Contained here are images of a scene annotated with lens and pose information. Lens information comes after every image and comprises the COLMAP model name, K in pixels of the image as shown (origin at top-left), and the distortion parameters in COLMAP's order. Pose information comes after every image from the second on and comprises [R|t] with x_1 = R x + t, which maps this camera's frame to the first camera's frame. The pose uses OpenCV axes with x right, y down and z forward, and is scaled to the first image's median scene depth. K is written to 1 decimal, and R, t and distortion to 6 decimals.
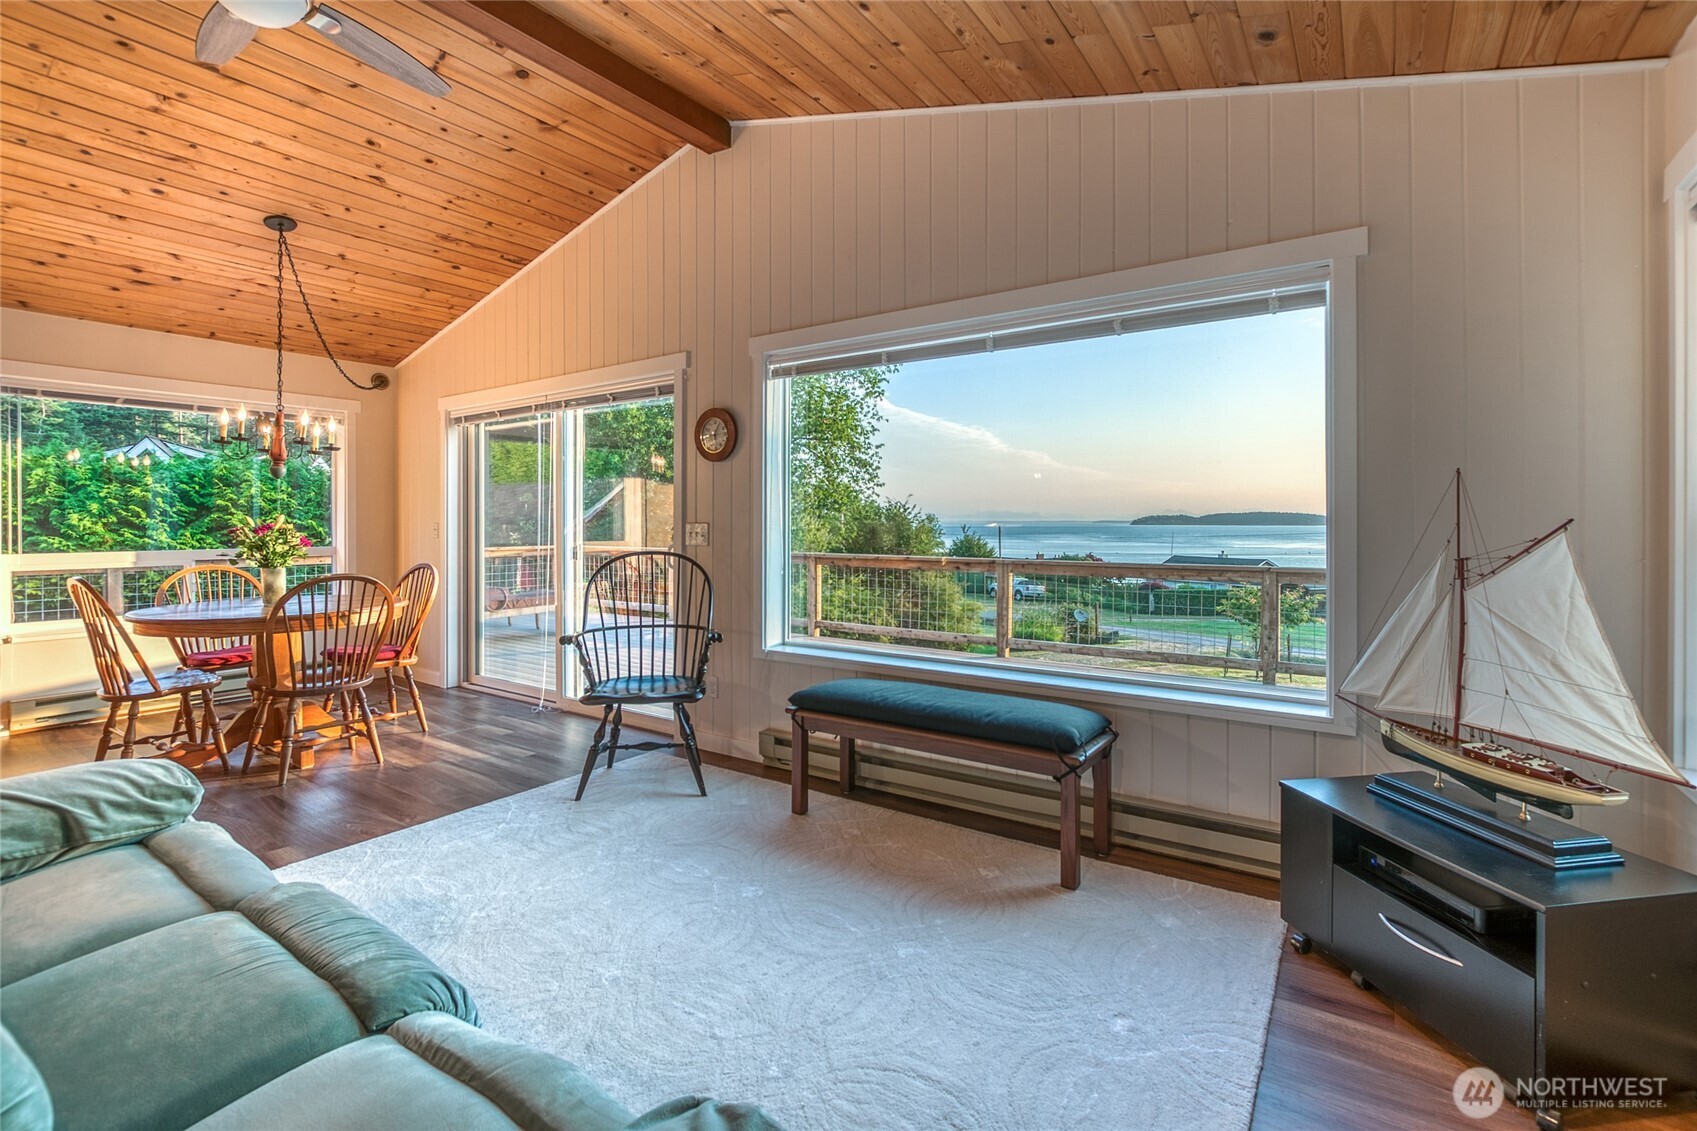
lens RADIAL K [[769.3, 0, 829.5], [0, 769.3, 542.5], [0, 0, 1]] dist [-0.023538, 0.003695]
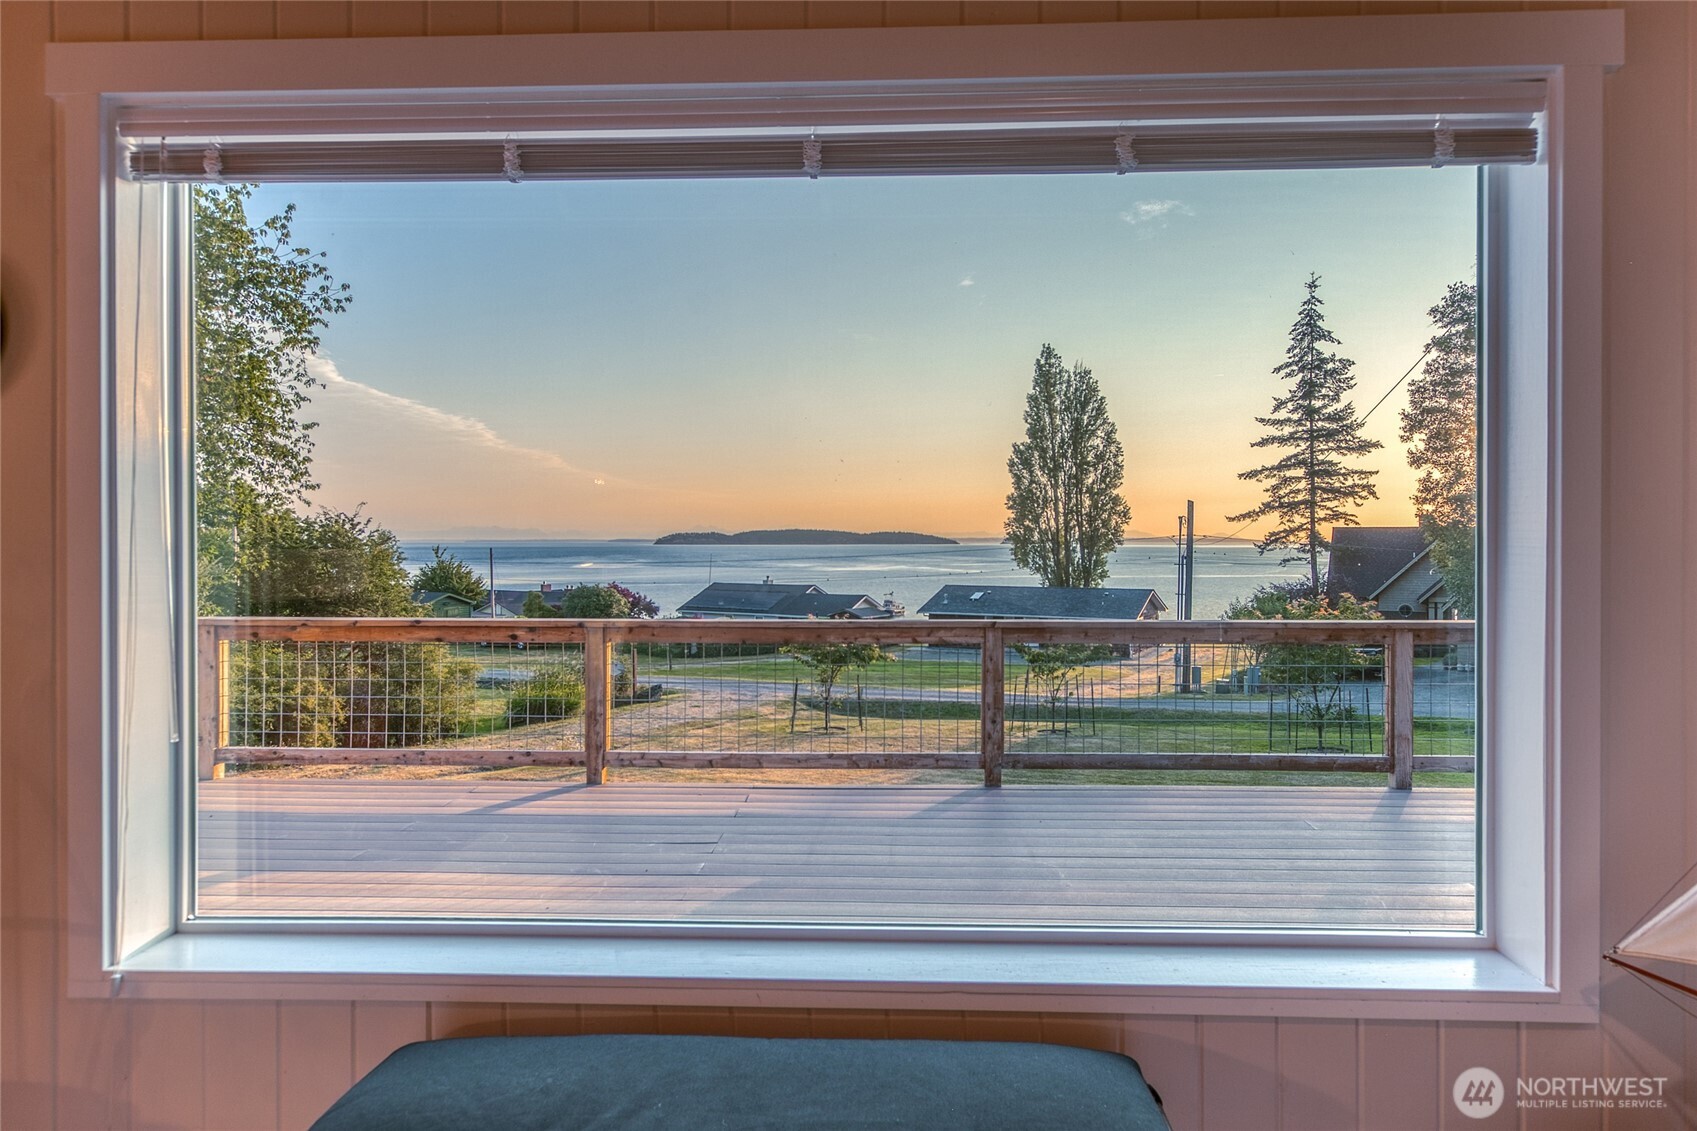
lens RADIAL K [[1000.0, 0, 856.6], [0, 1000.0, 554.6], [0, 0, 1]] dist [0.002818, 0.001326]
pose [[0.839351, -0.009039, 0.543515, -0.006670], [0.015880, 0.999843, -0.007895, -0.005195], [-0.543358, 0.015257, 0.839362, 0.062766]]
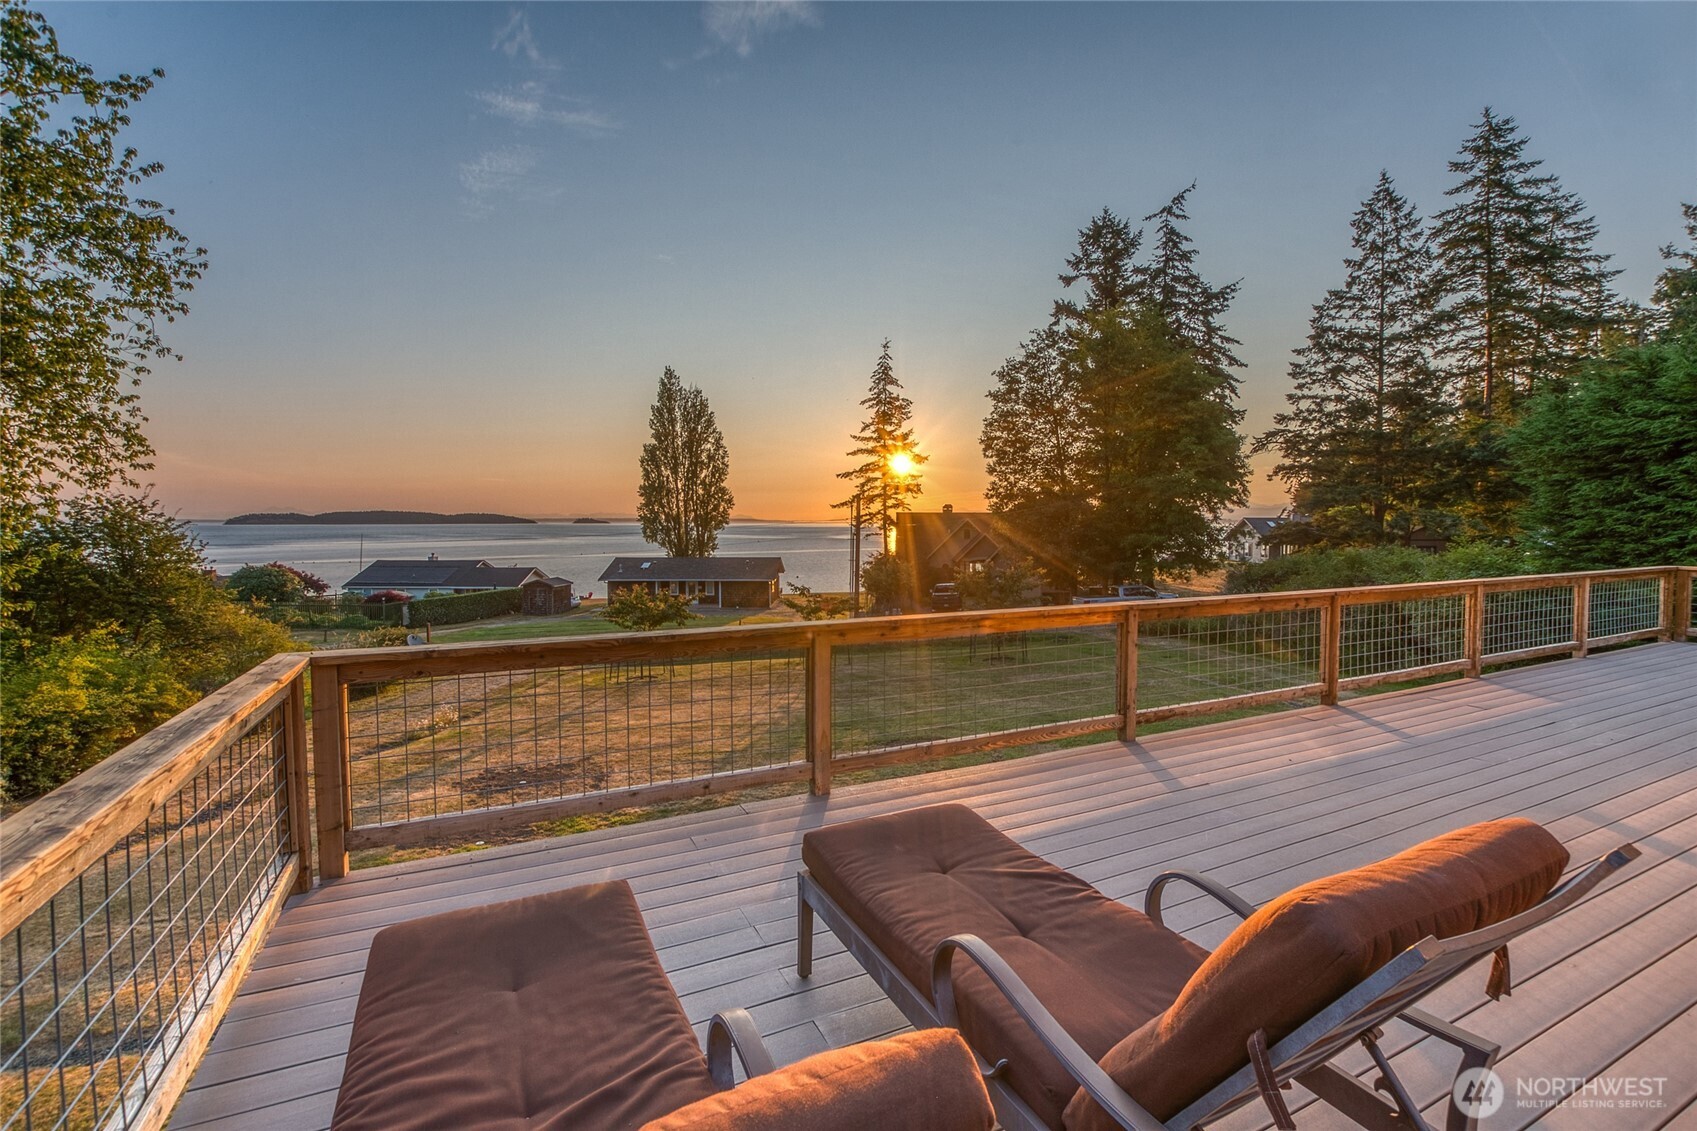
lens RADIAL K [[769.3, 0, 855.5], [0, 769.3, 556.9], [0, 0, 1]] dist [-0.023538, 0.003695]
pose [[0.471498, -0.043315, 0.880803, -0.190343], [0.024598, 0.999050, 0.035962, -0.013991], [-0.881524, 0.004710, 0.472115, 0.266204]]
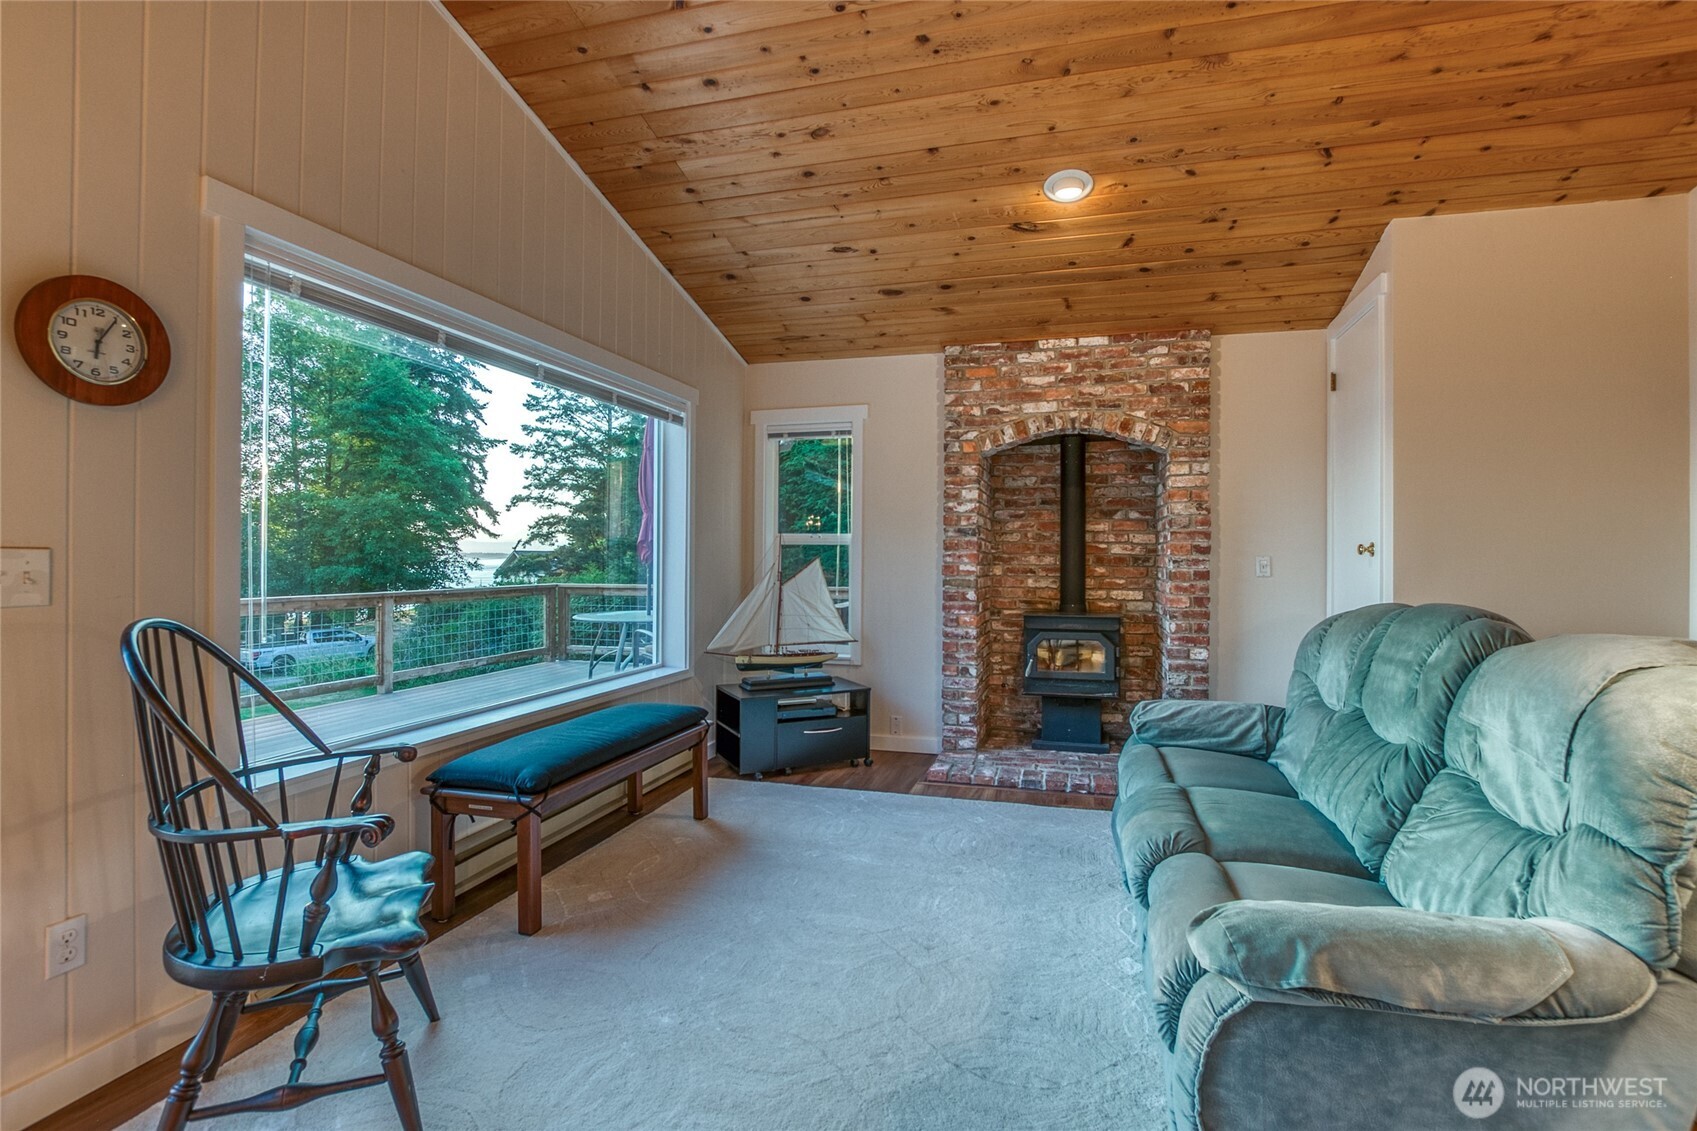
lens RADIAL K [[769.3, 0, 876.6], [0, 769.3, 563.8], [0, 0, 1]] dist [-0.023538, 0.003695]
pose [[-0.335769, -0.008647, 0.941905, -0.098691], [0.015816, 0.999765, 0.014816, -0.002021], [-0.941812, 0.019872, -0.335553, 0.104846]]
